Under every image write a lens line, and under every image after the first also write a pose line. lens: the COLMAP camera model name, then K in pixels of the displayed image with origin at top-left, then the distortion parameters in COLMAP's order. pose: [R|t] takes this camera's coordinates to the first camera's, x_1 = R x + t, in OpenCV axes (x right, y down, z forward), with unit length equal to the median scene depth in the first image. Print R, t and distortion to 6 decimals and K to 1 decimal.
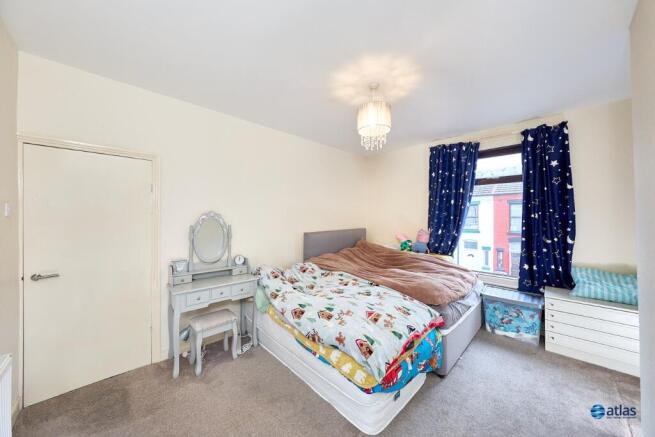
lens RADIAL K [[221.9, 0, 327.5], [0, 221.9, 218.5], [0, 0, 1]] dist [-0.000086, -0.000002]
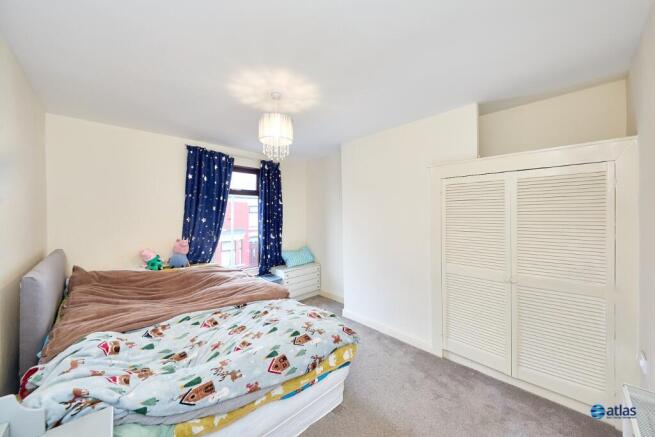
lens RADIAL K [[243.3, 0, 327.5], [0, 243.3, 218.5], [0, 0, 1]] dist [0.000087, 0.000003]
pose [[0.027710, -0.019948, 0.999417, -0.697568], [0.014560, 0.999703, 0.019550, -0.058048], [-0.999510, 0.014010, 0.027992, 0.599761]]
